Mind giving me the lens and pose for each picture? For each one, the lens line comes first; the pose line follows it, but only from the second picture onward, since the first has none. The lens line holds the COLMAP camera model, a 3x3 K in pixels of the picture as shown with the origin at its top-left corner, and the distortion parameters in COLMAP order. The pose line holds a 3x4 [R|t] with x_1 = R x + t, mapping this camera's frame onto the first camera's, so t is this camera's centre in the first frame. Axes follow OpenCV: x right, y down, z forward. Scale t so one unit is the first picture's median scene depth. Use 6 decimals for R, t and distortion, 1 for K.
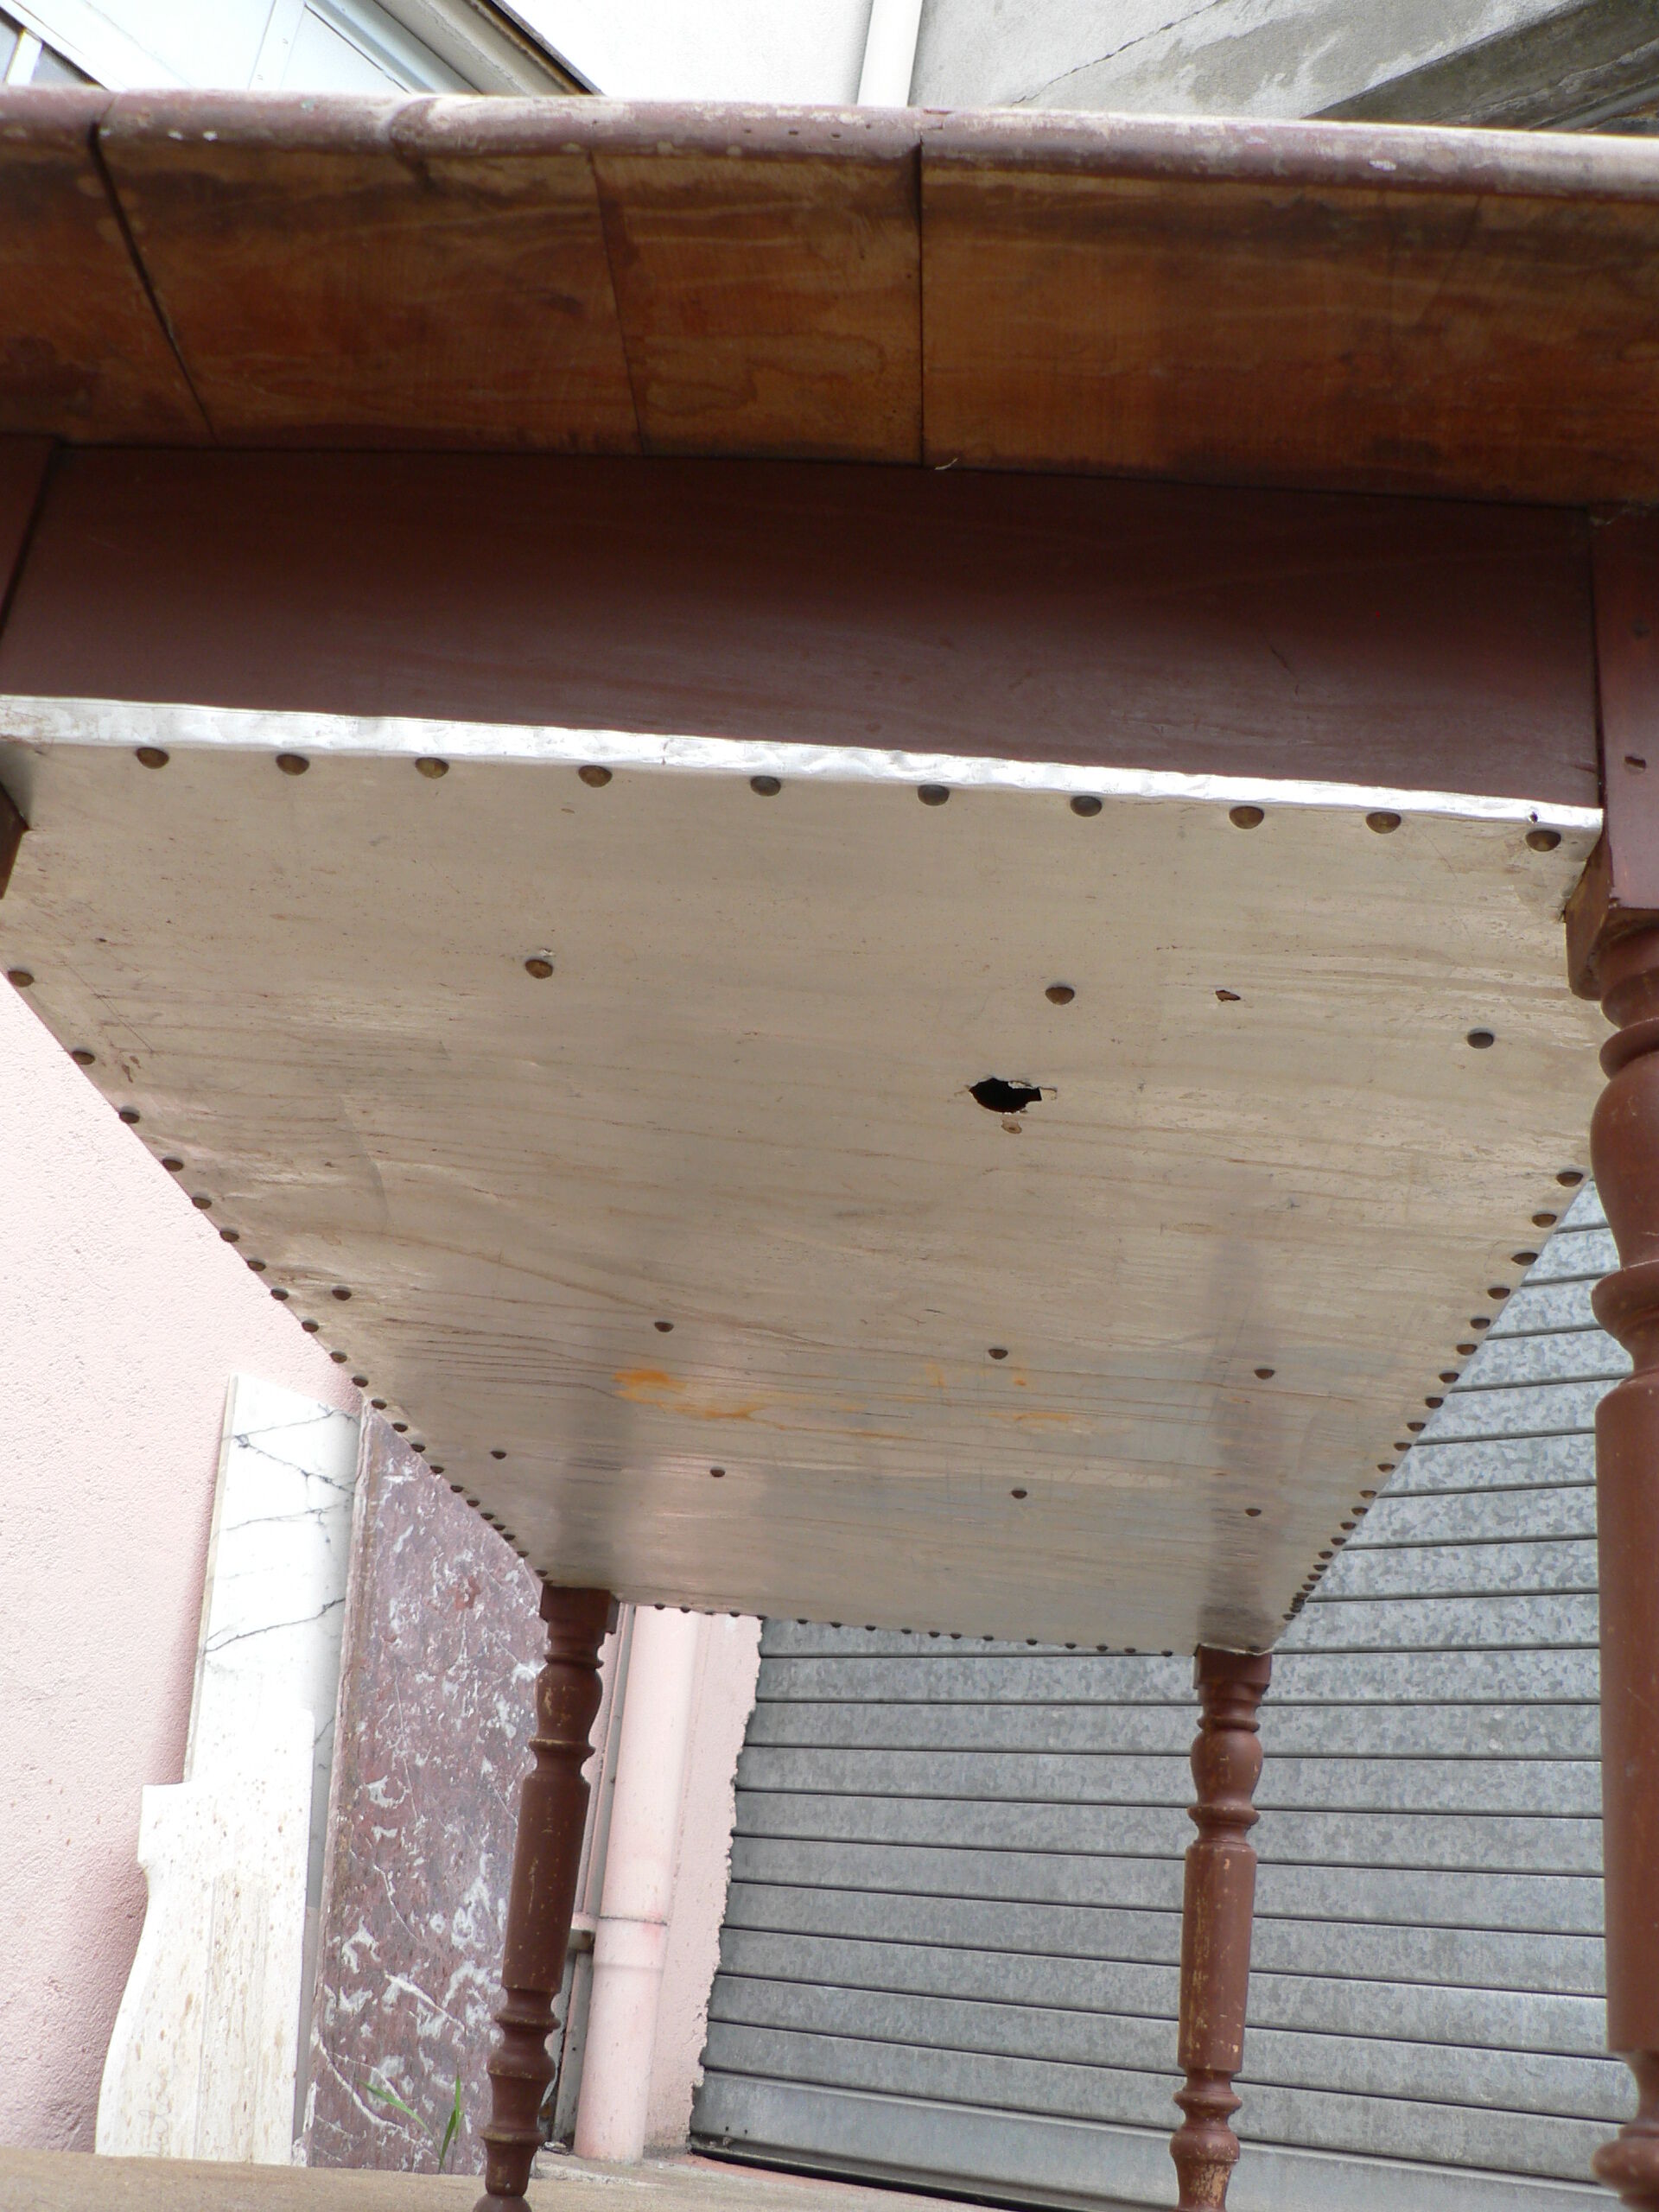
lens RADIAL K [[2414.8, 0, 808.6], [0, 2414.8, 1152.8], [0, 0, 1]] dist [-0.120130, 0.000000]
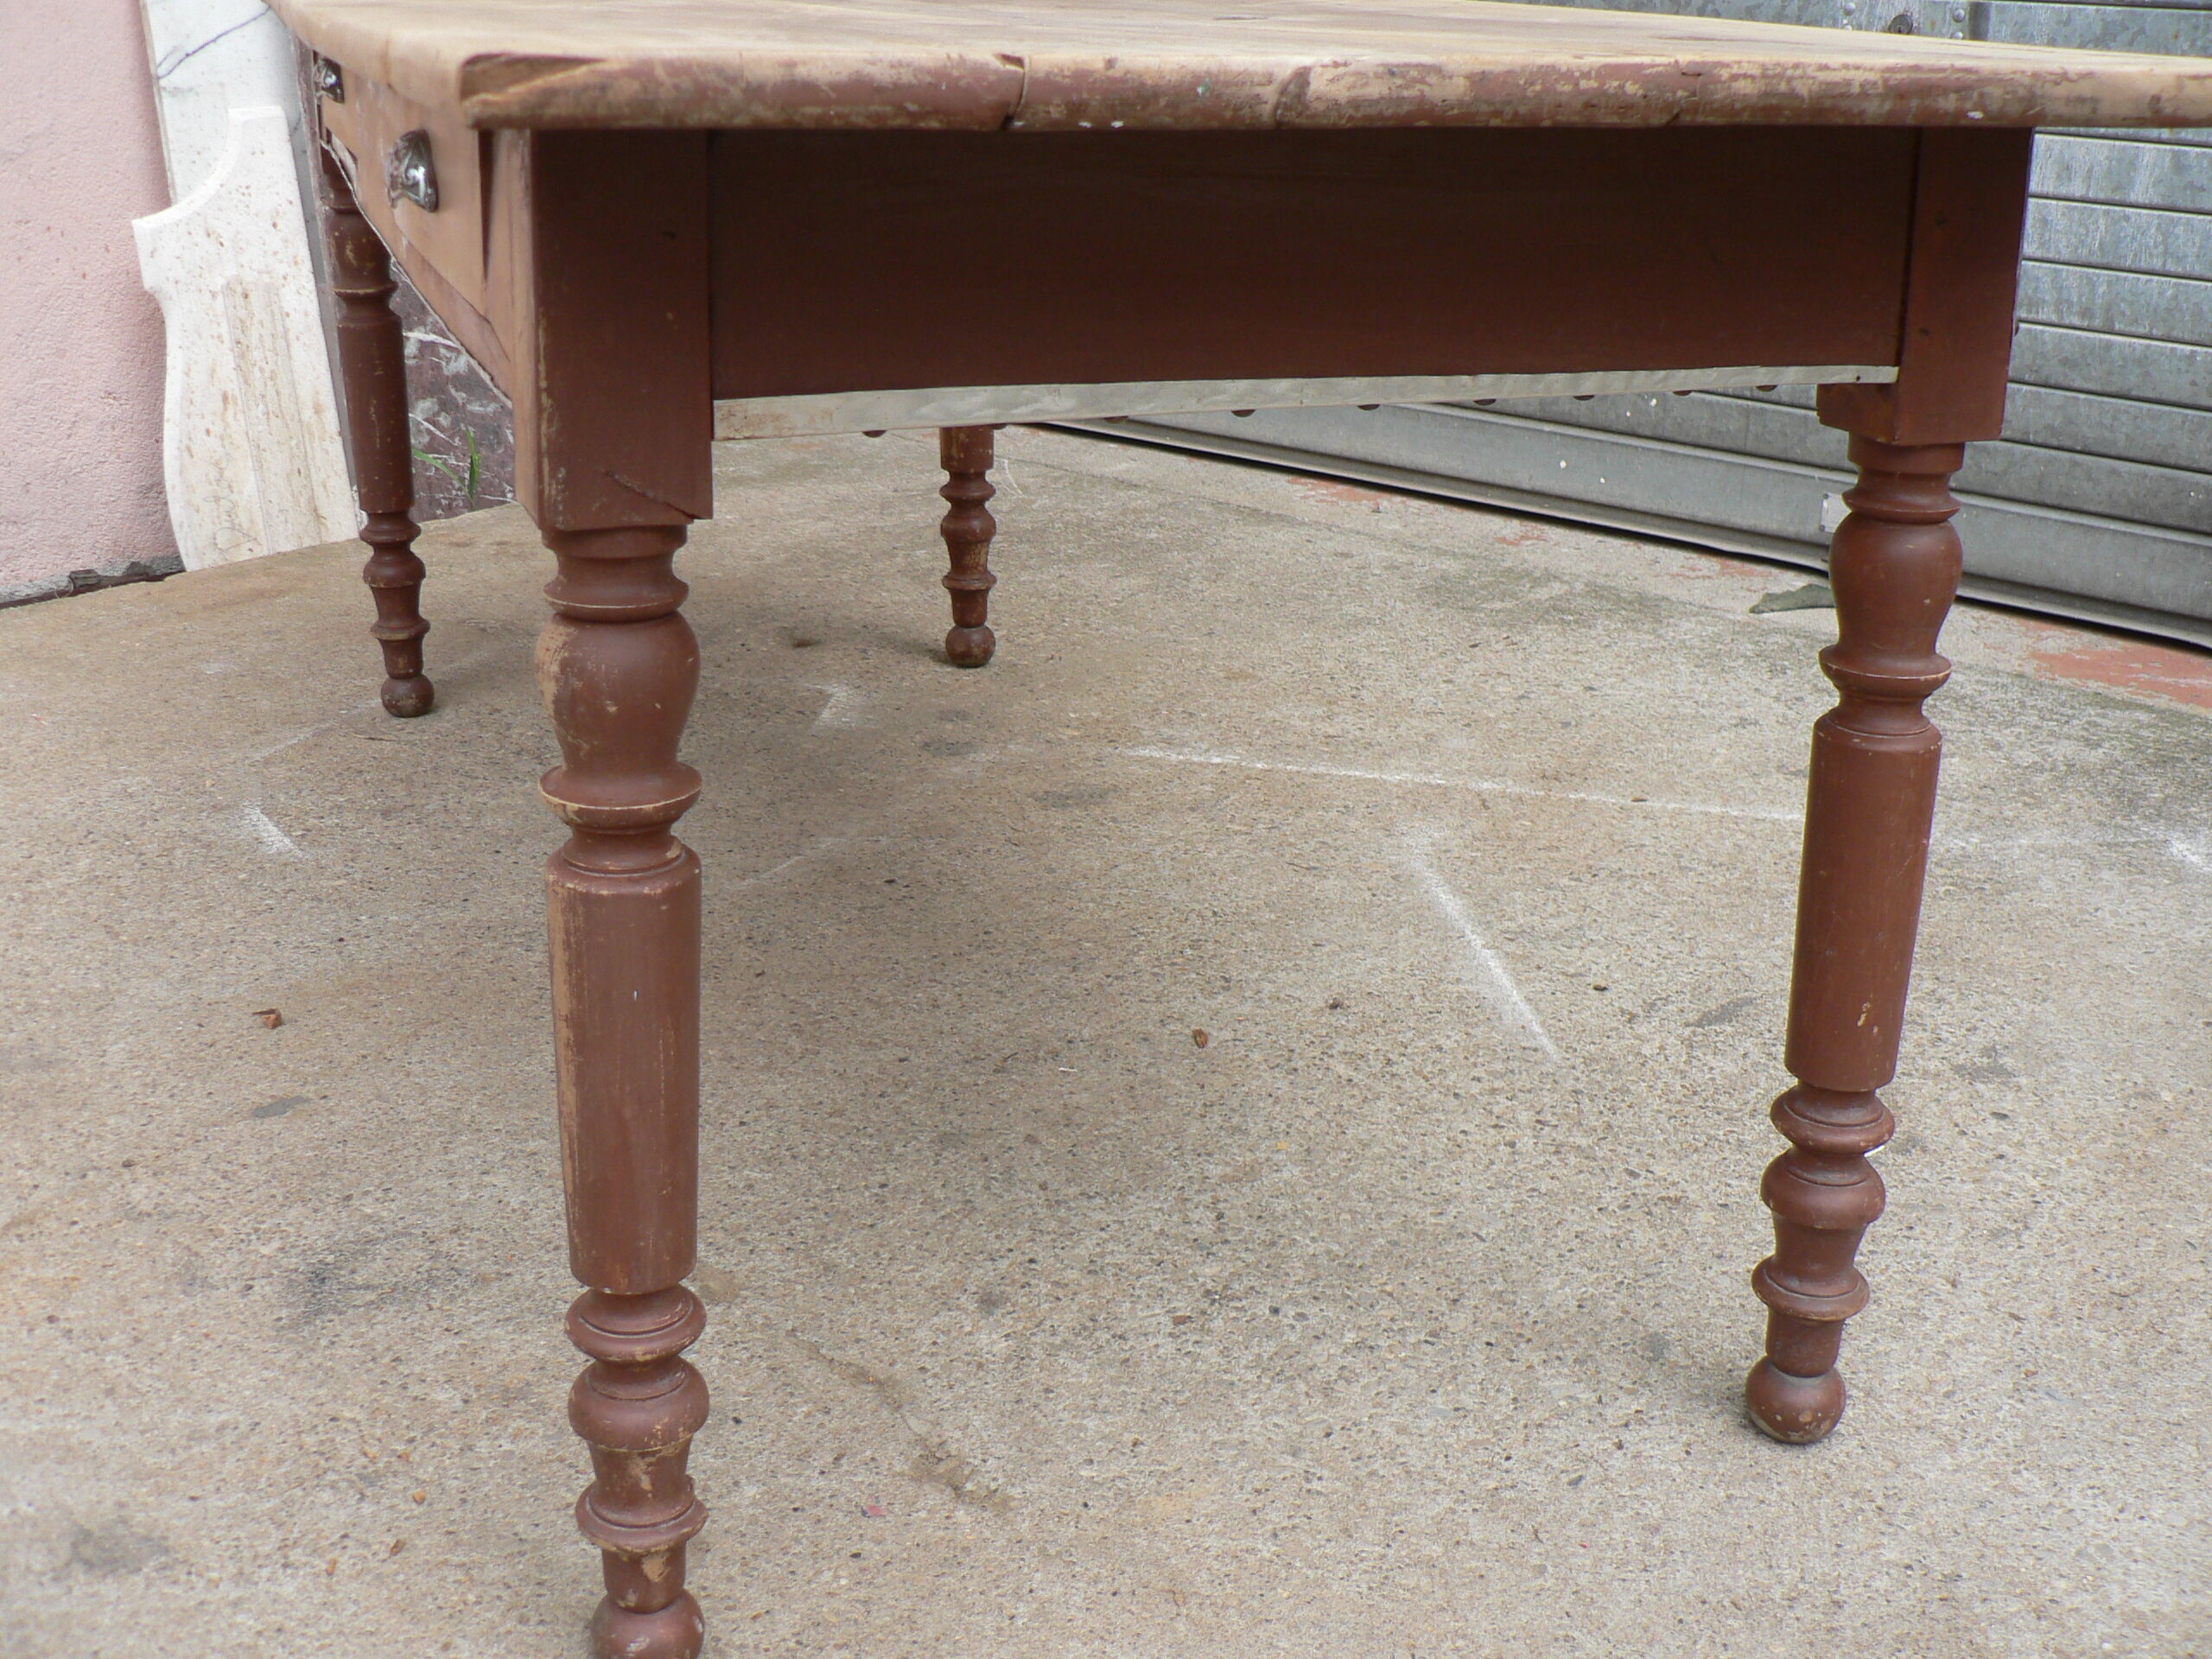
lens RADIAL K [[2414.8, 0, 1132.7], [0, 2414.8, 815.7], [0, 0, 1]] dist [-0.120130, 0.000000]
pose [[0.994691, -0.086940, -0.055054, 0.192427], [0.101766, 0.751677, 0.651632, -0.164670], [-0.015271, -0.653776, 0.756534, -0.000331]]
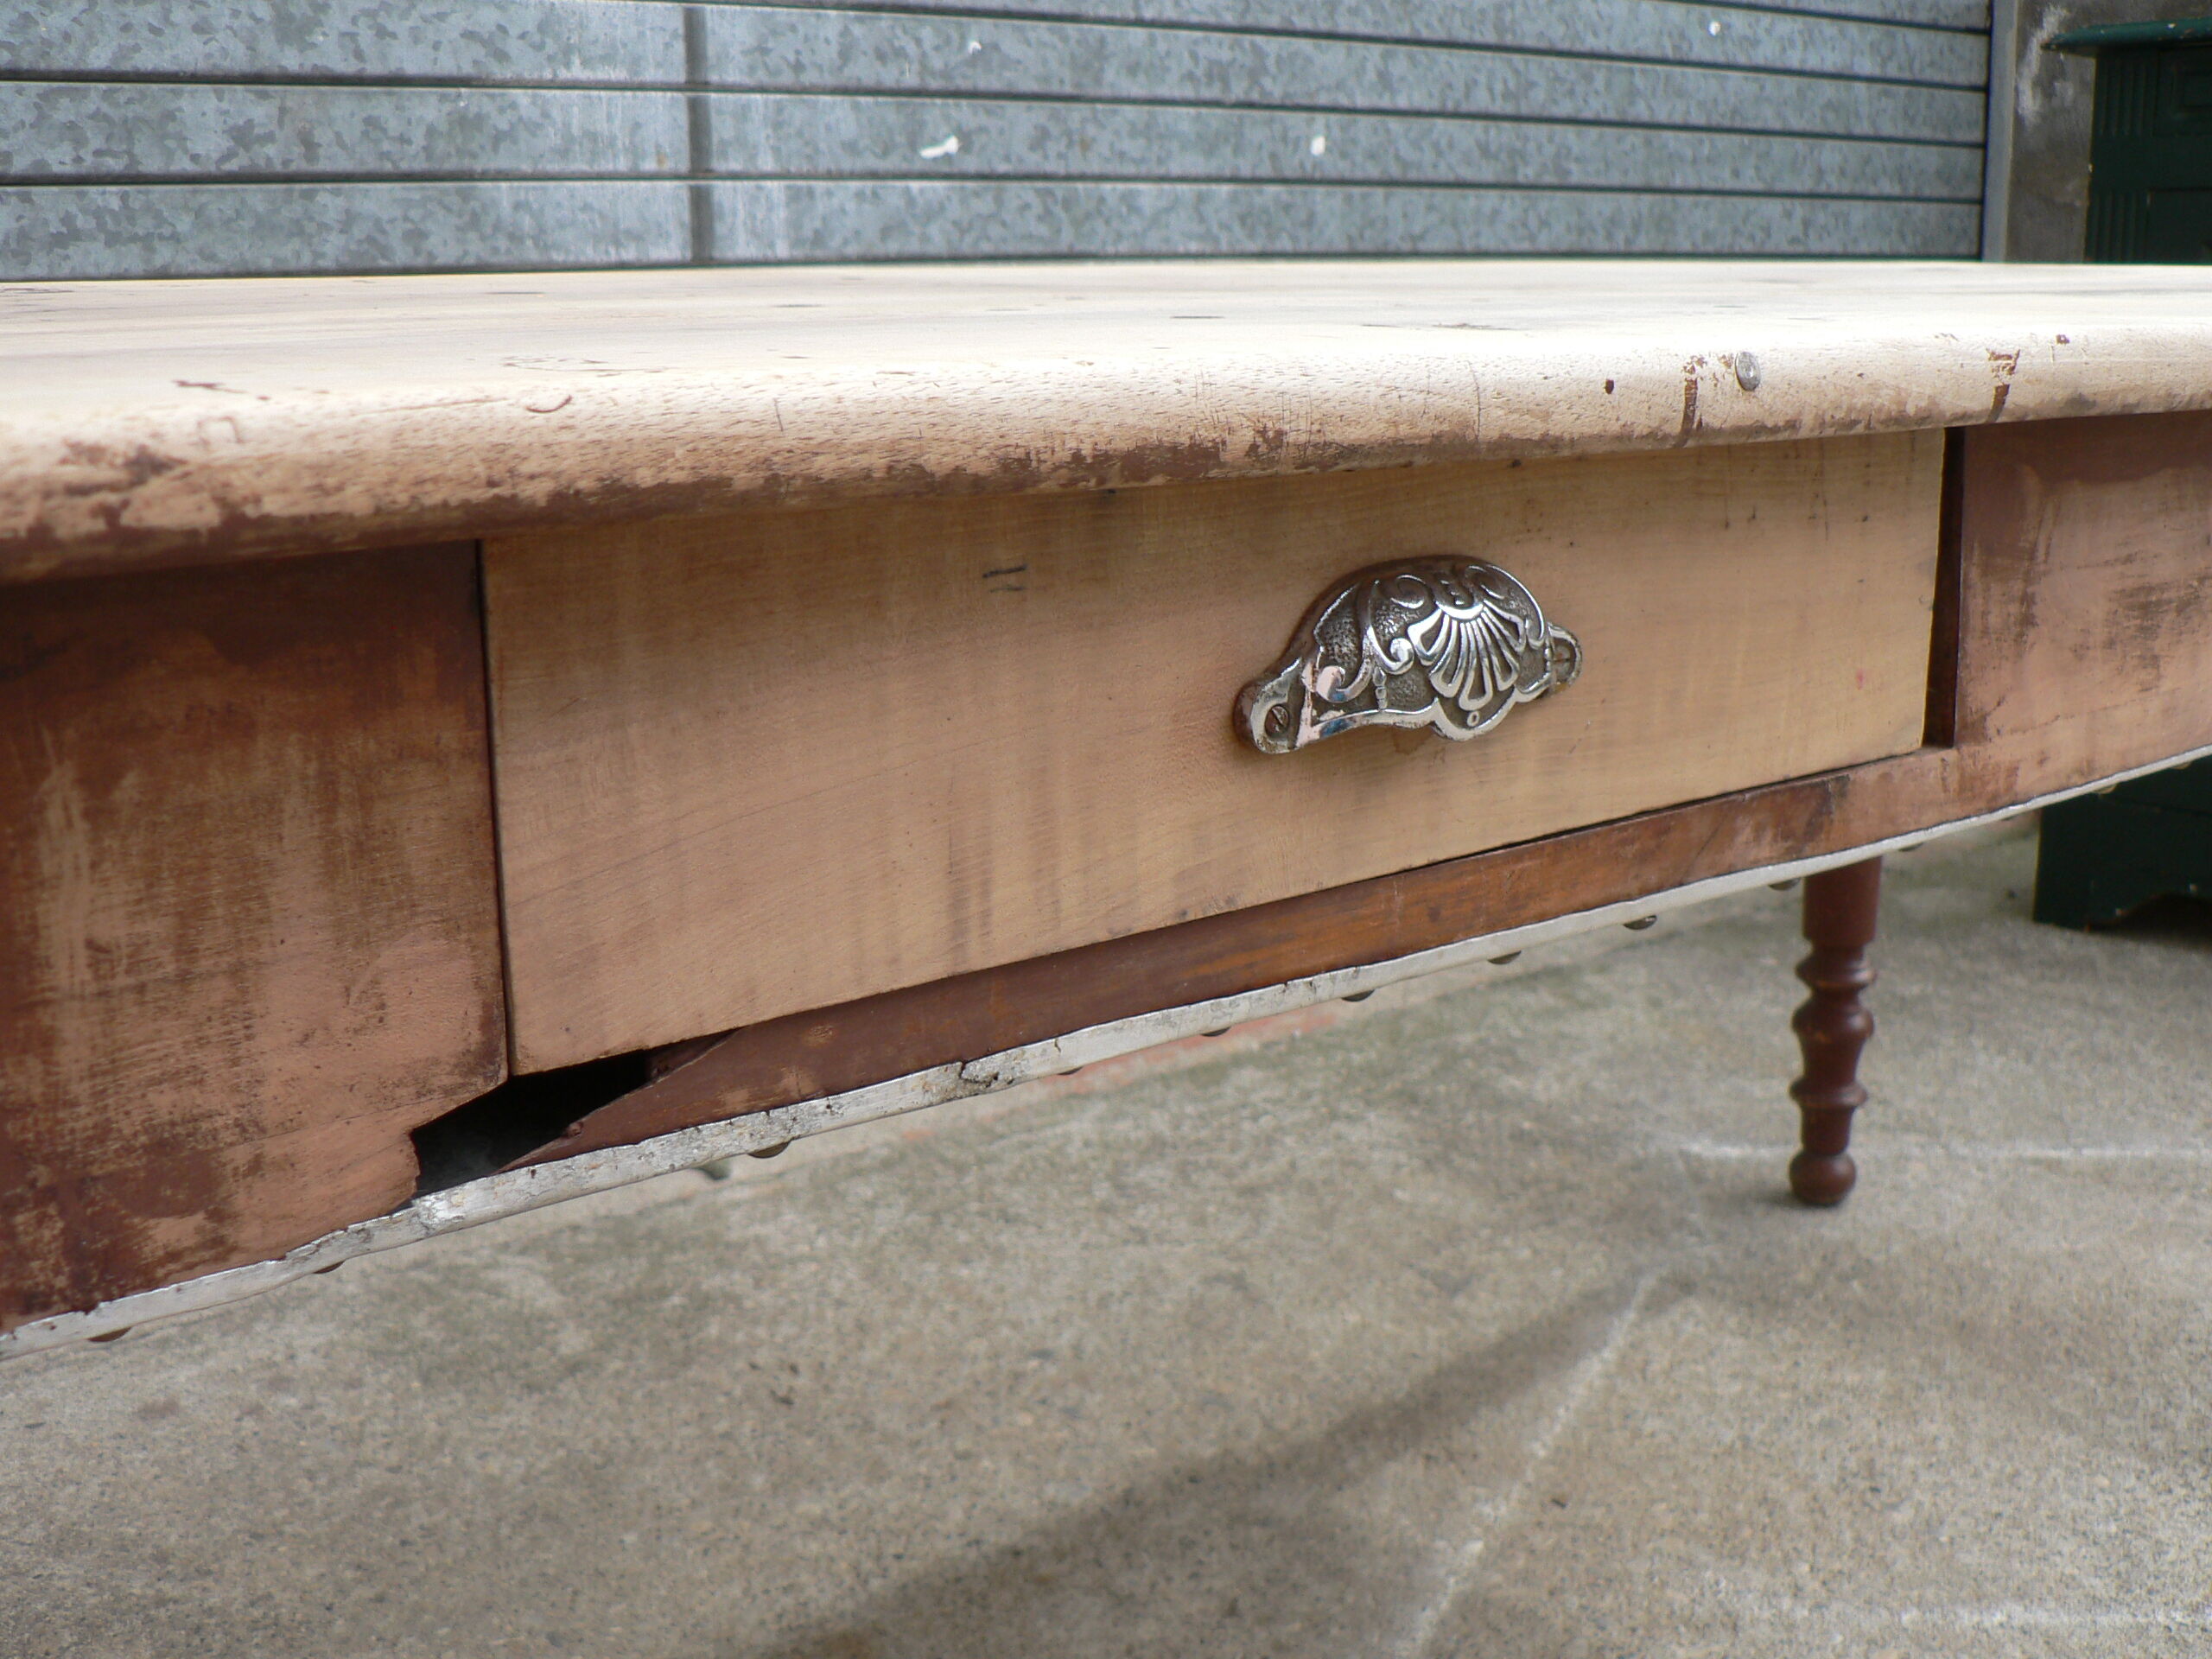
lens RADIAL K [[2414.8, 0, 1083.5], [0, 2414.8, 813.1], [0, 0, 1]] dist [-0.120130, 0.000000]
pose [[0.234812, -0.341462, 0.910092, -0.121275], [-0.306355, 0.862557, 0.402669, 0.035116], [-0.922502, -0.373363, 0.097930, 0.619832]]
